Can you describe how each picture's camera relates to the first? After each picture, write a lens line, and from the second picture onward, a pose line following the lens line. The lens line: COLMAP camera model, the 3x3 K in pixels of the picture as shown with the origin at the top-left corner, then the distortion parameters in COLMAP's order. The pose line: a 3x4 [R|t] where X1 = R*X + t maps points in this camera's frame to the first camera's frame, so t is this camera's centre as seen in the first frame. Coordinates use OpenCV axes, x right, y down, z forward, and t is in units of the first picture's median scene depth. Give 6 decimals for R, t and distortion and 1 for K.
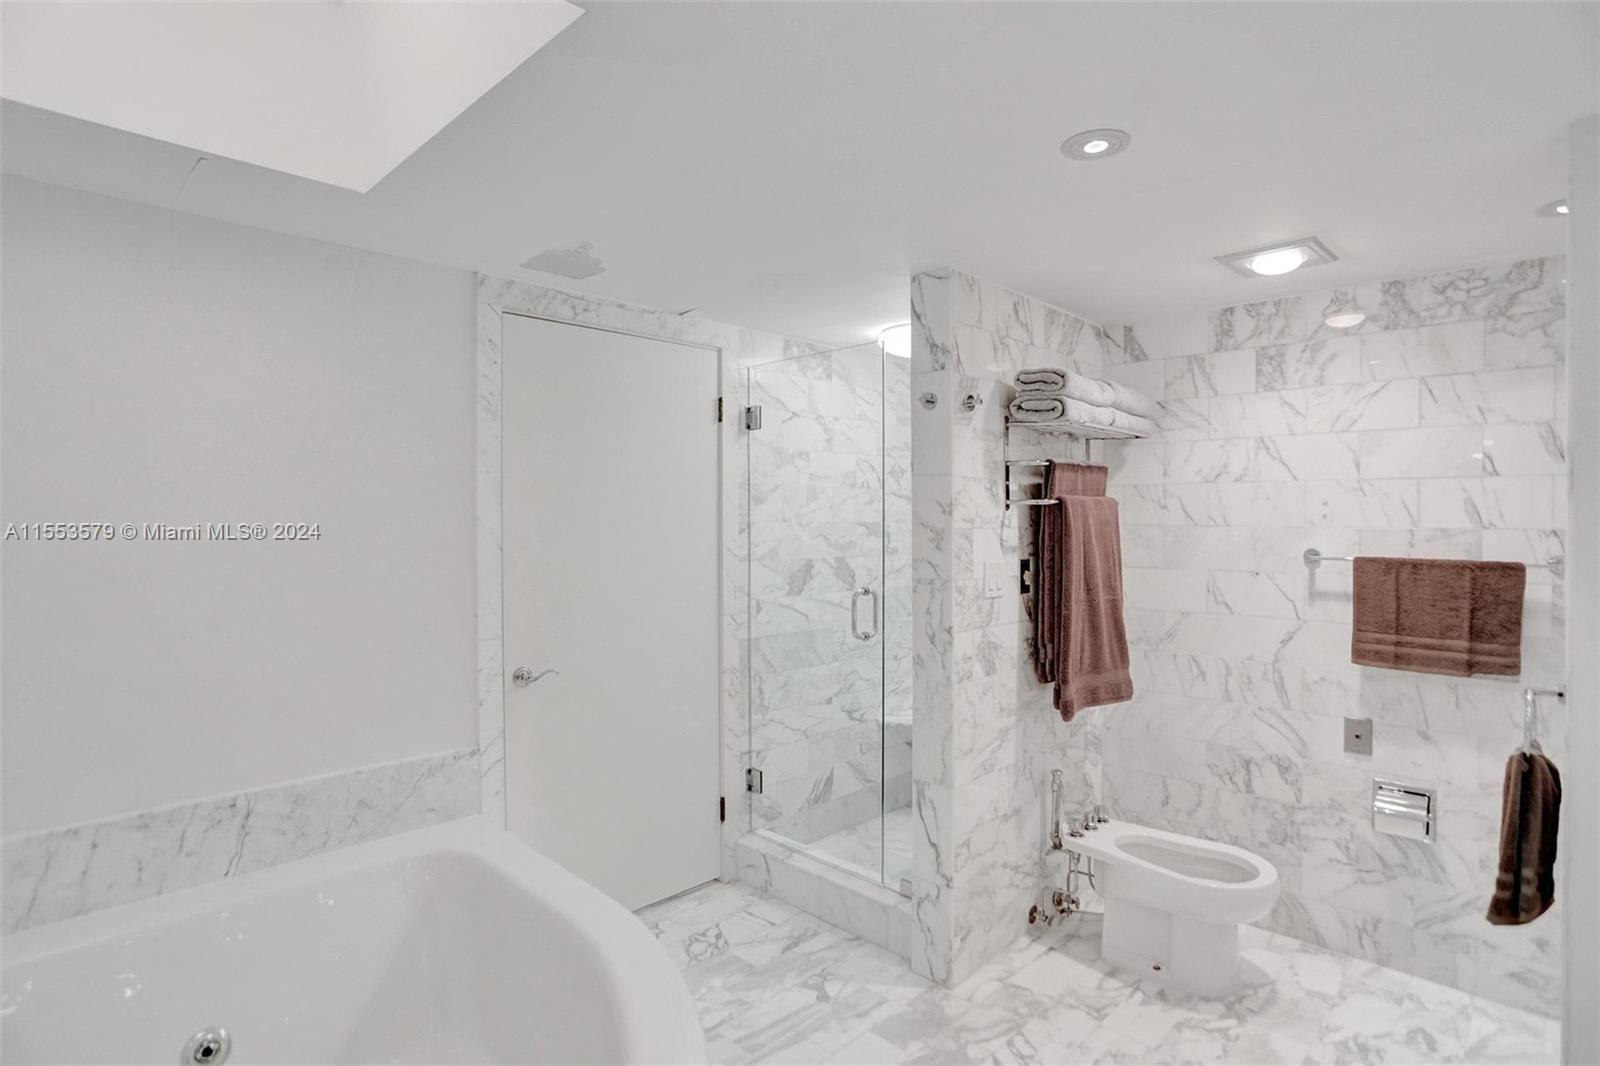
lens RADIAL K [[845.0, 0, 799.4], [0, 845.0, 519.5], [0, 0, 1]] dist [-0.059533, 0.027897]
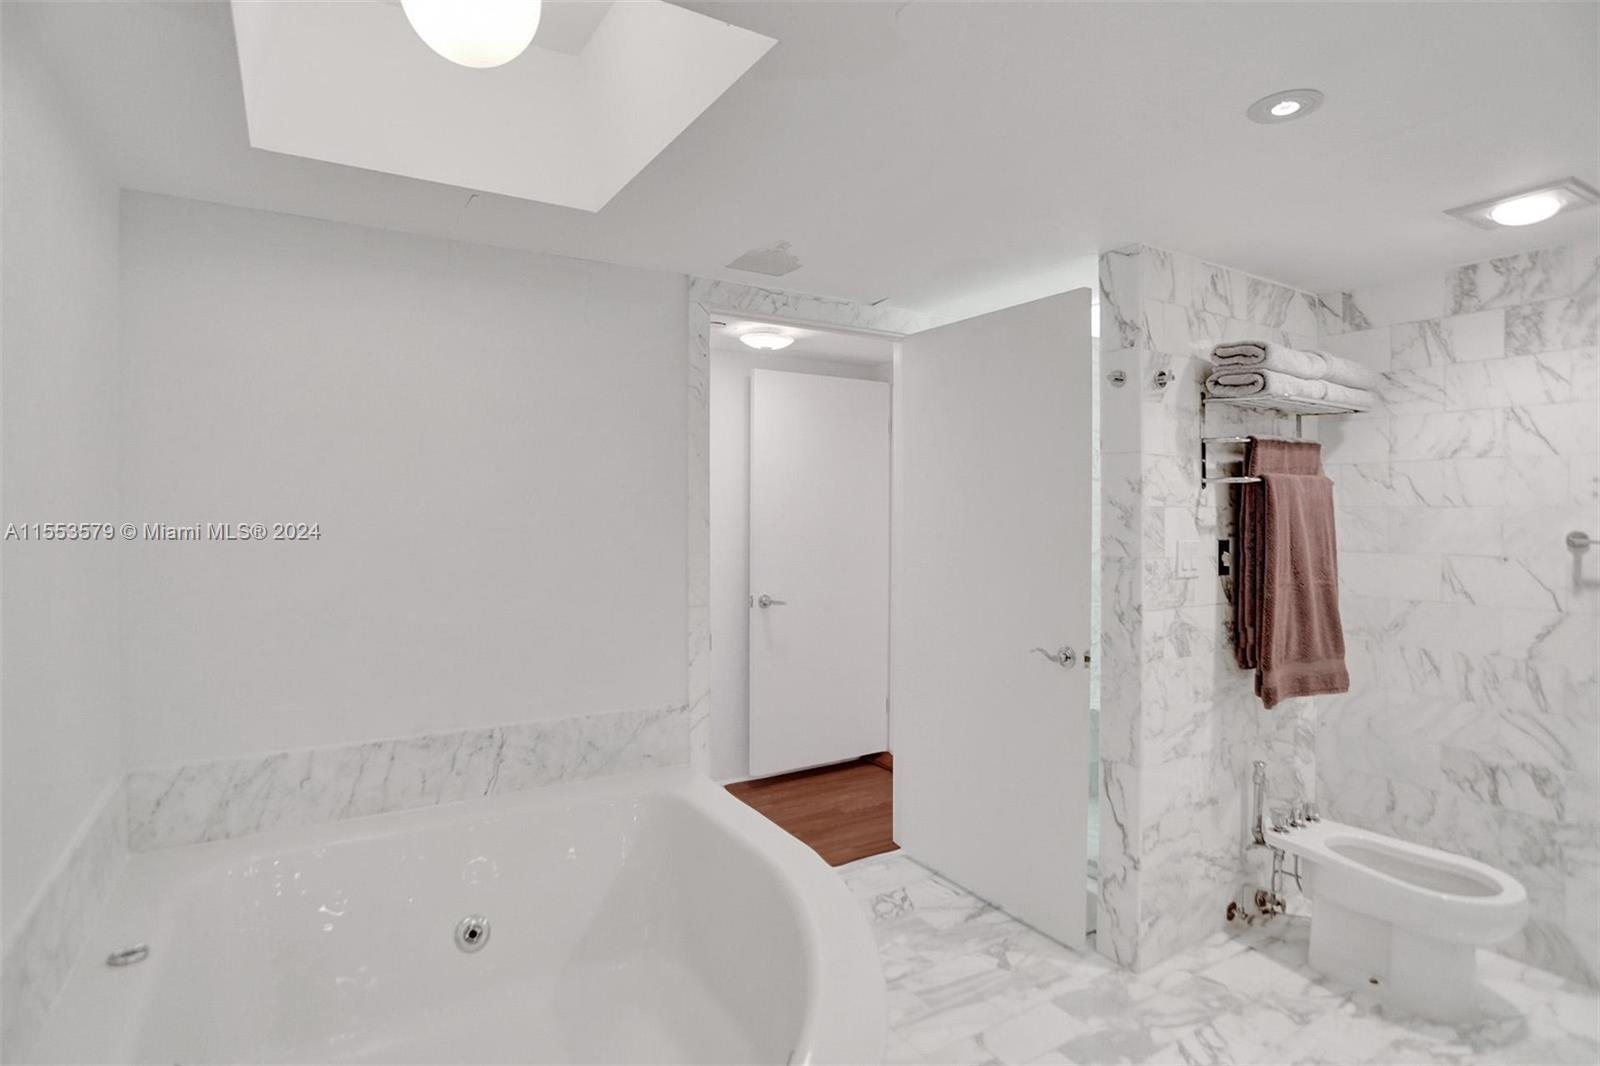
lens RADIAL K [[845.0, 0, 787.2], [0, 845.0, 509.7], [0, 0, 1]] dist [-0.059533, 0.027897]
pose [[0.968929, 0.003834, -0.247308, 0.019456], [-0.004172, 0.999991, -0.000842, 0.016269], [0.247302, 0.001848, 0.968937, -0.052886]]
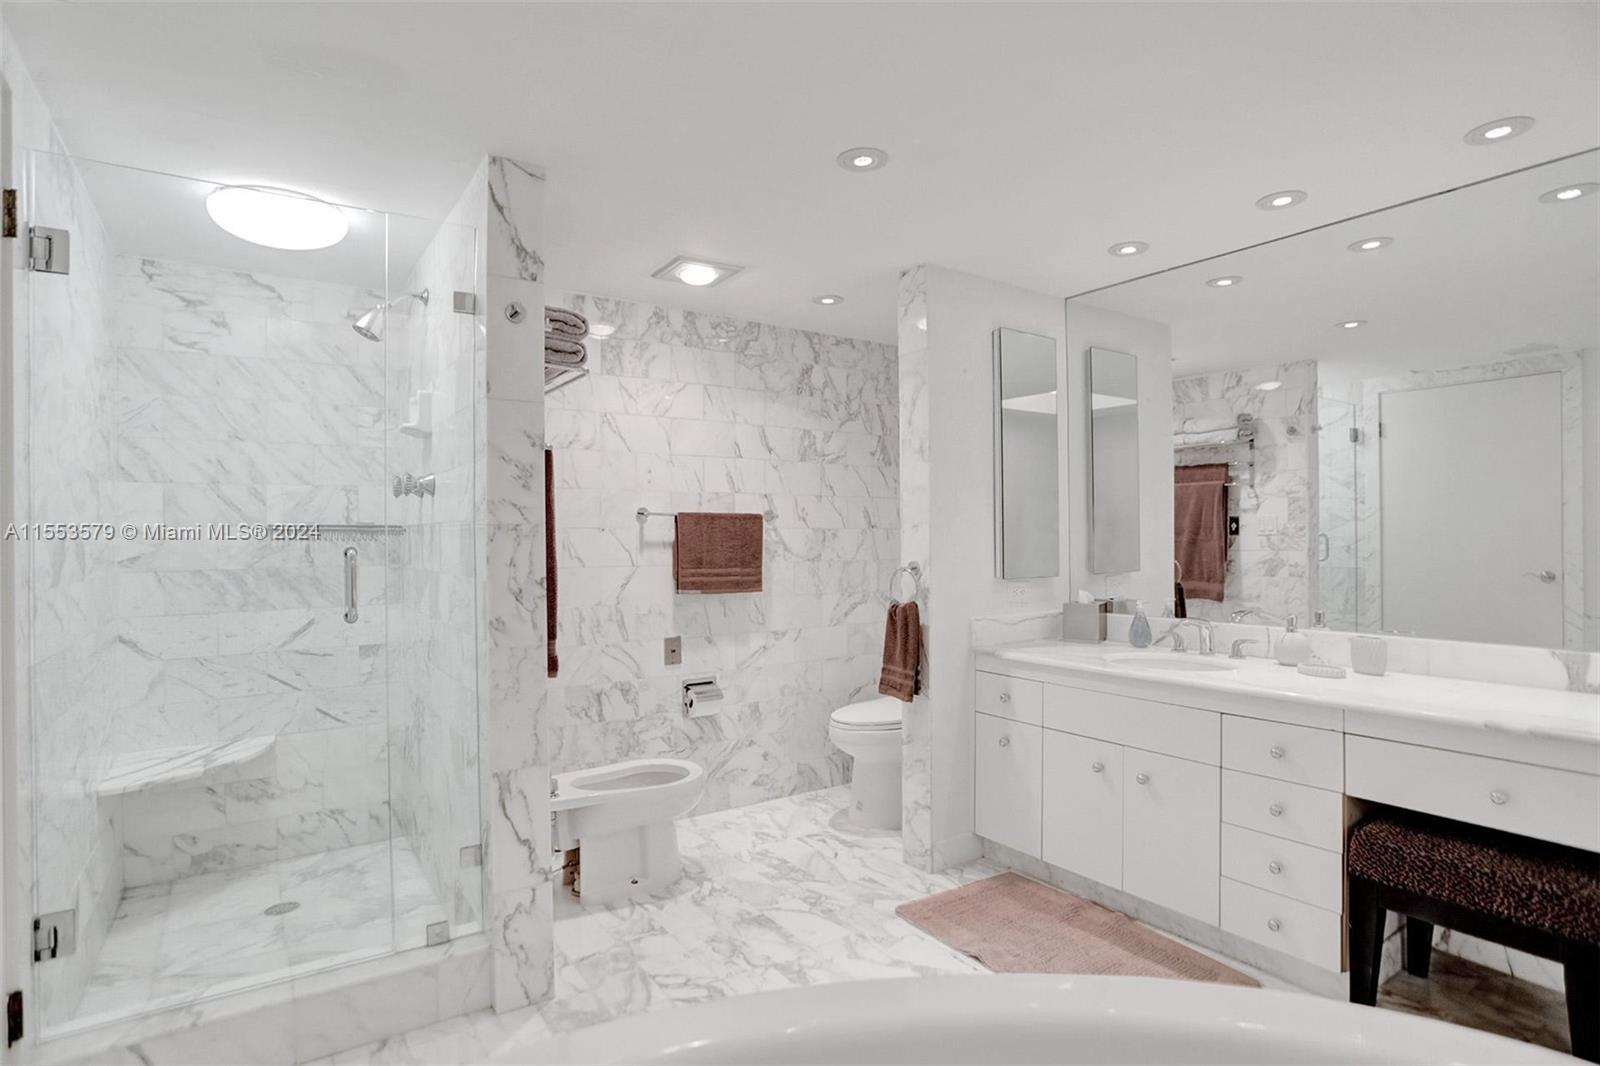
lens RADIAL K [[845.0, 0, 792.7], [0, 845.0, 531.4], [0, 0, 1]] dist [-0.059533, 0.027897]
pose [[0.182055, 0.004230, 0.983279, -0.597684], [0.015548, 0.999853, -0.007180, 0.085338], [-0.983165, 0.016595, 0.181963, 0.562914]]
